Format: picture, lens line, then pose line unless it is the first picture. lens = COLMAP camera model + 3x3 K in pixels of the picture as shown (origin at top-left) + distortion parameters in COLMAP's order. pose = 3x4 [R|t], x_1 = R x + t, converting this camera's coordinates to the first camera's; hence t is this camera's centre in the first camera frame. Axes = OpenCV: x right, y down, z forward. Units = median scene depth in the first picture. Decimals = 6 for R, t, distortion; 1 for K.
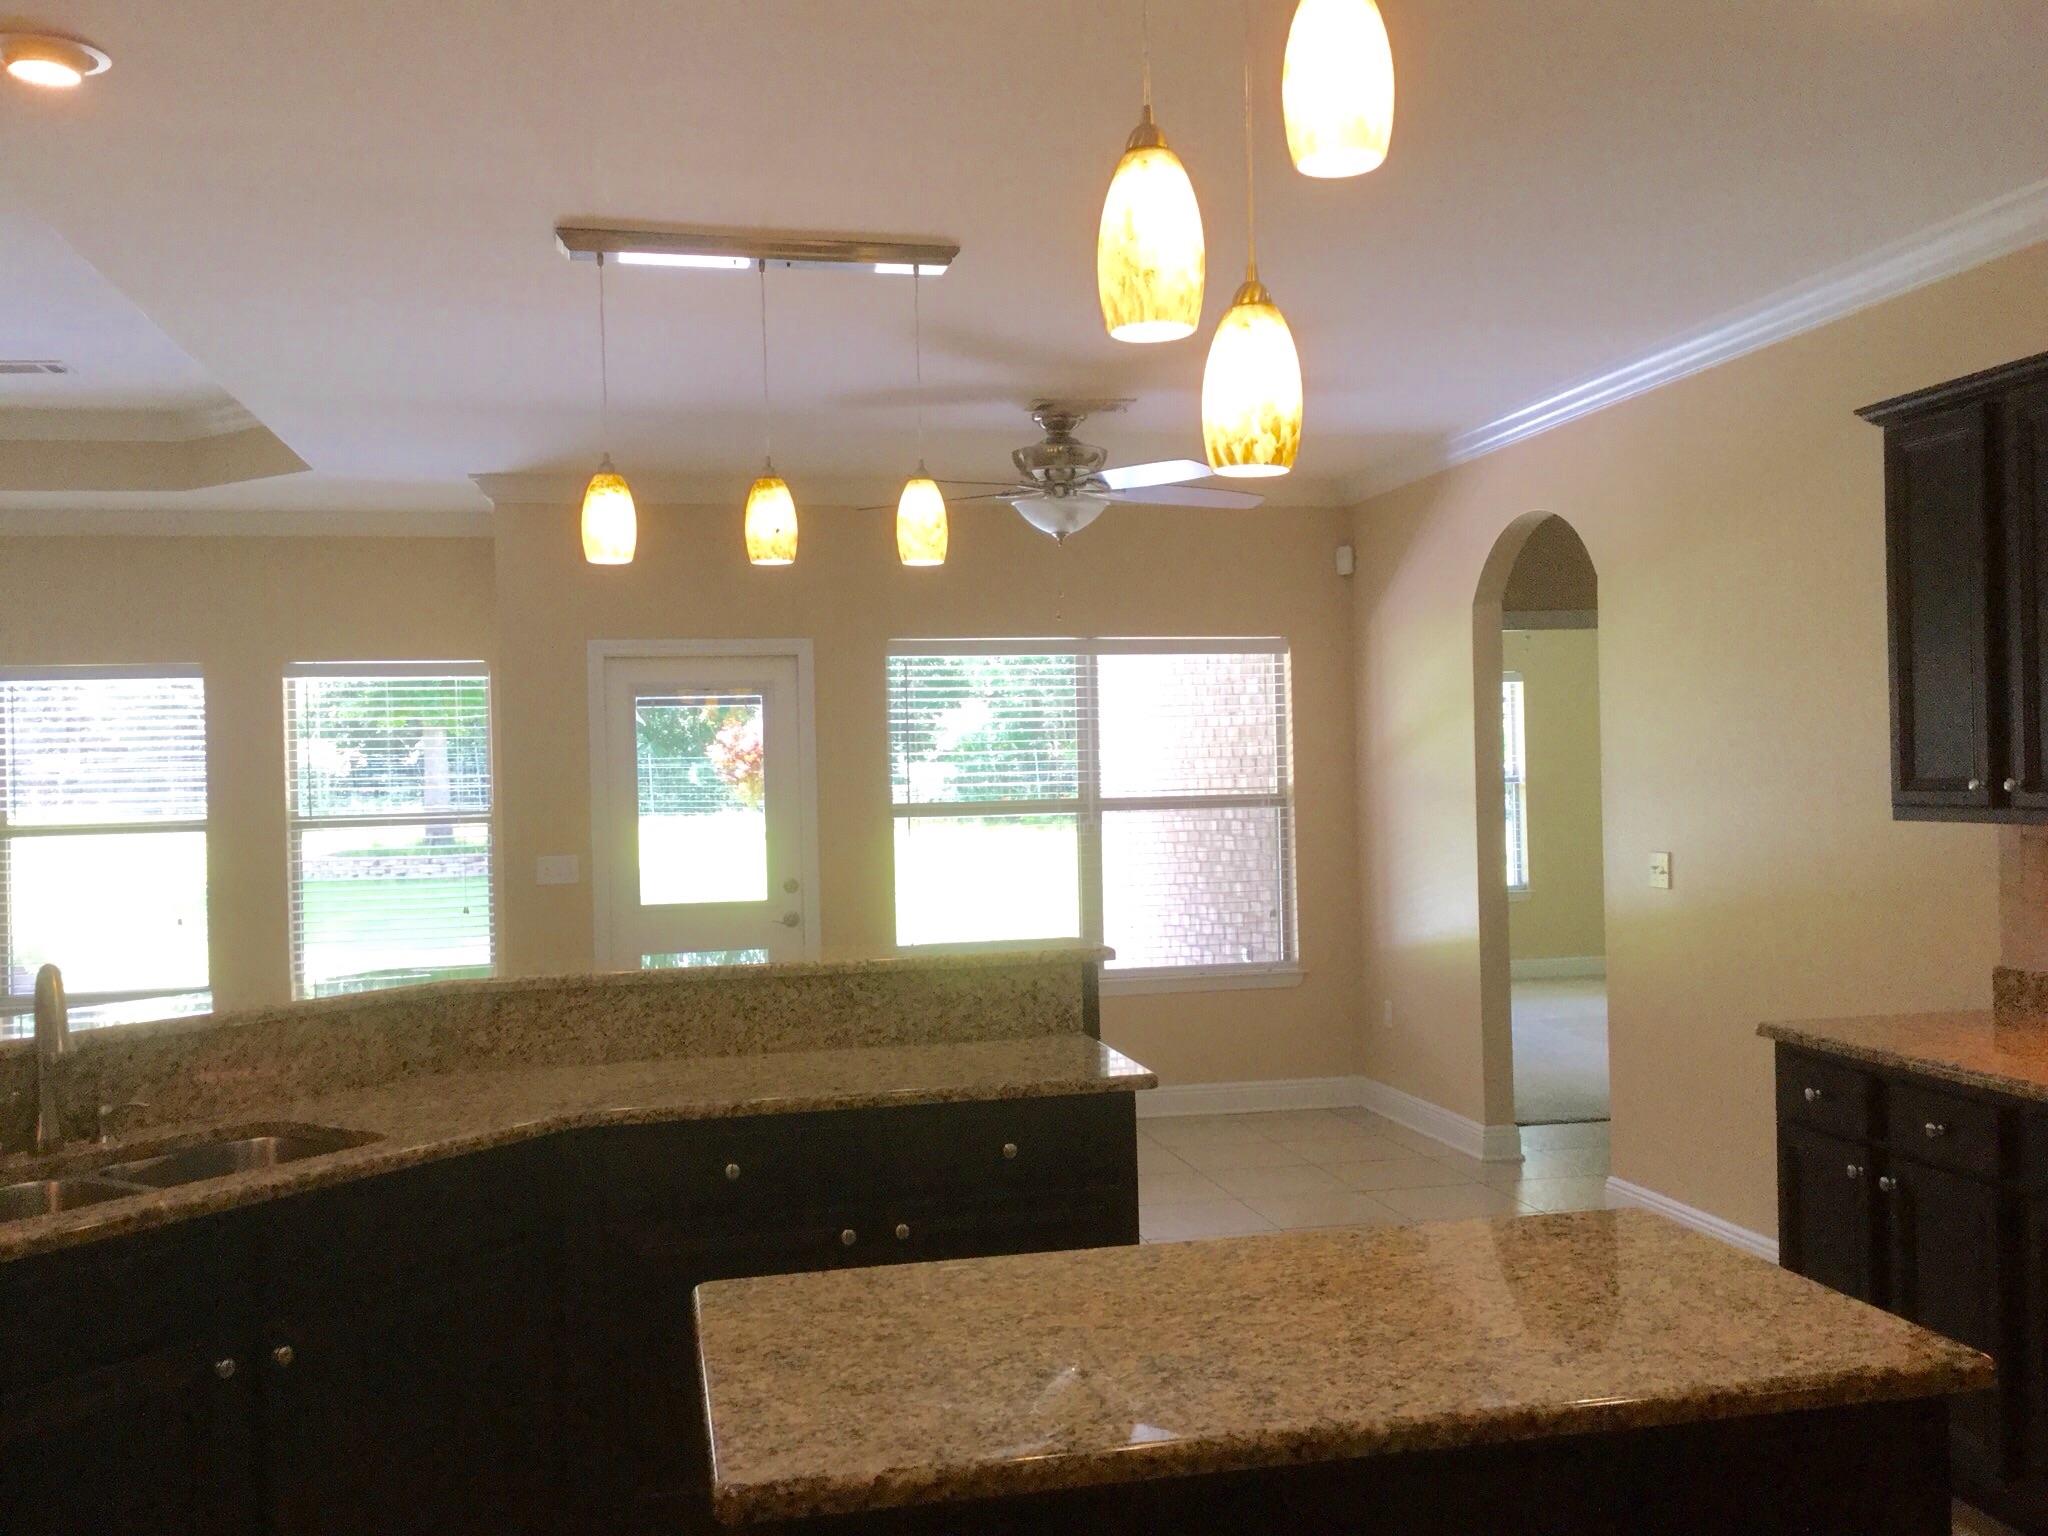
lens RADIAL K [[1847.6, 0, 1040.1], [0, 1847.6, 773.7], [0, 0, 1]] dist [0.028289, -0.037390]
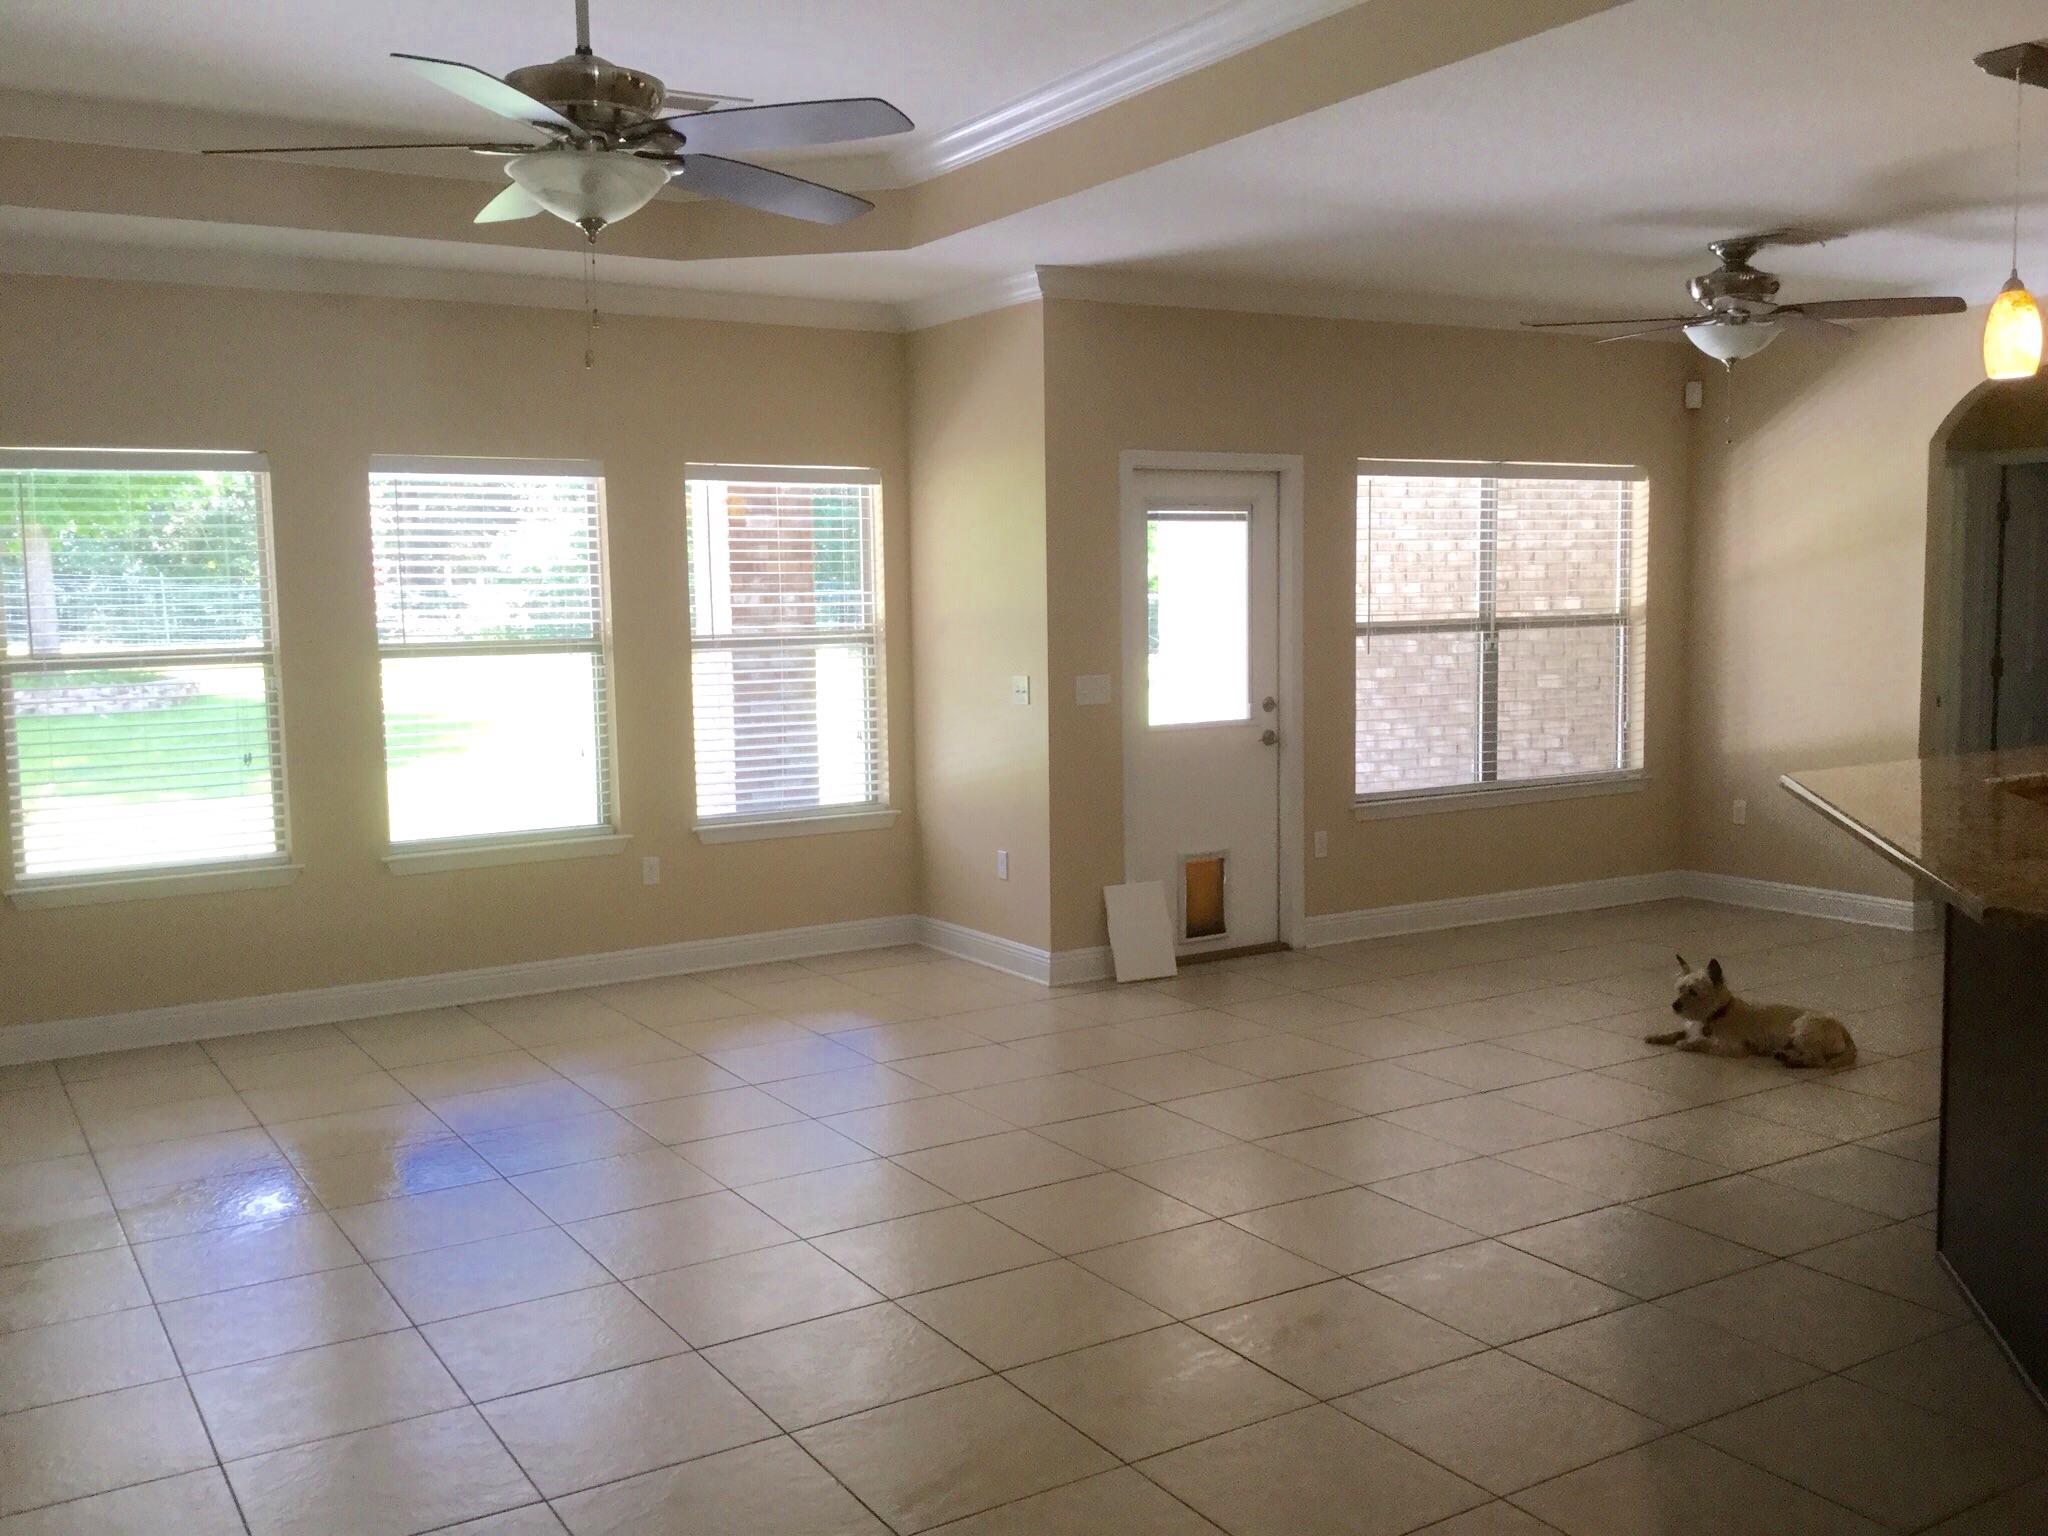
lens RADIAL K [[1847.6, 0, 1031.1], [0, 1847.6, 766.1], [0, 0, 1]] dist [0.028289, -0.037390]
pose [[0.948123, -0.024246, 0.316977, -0.555429], [-0.001657, 0.996697, 0.081196, 0.012629], [-0.317898, -0.077509, 0.944951, 0.087054]]
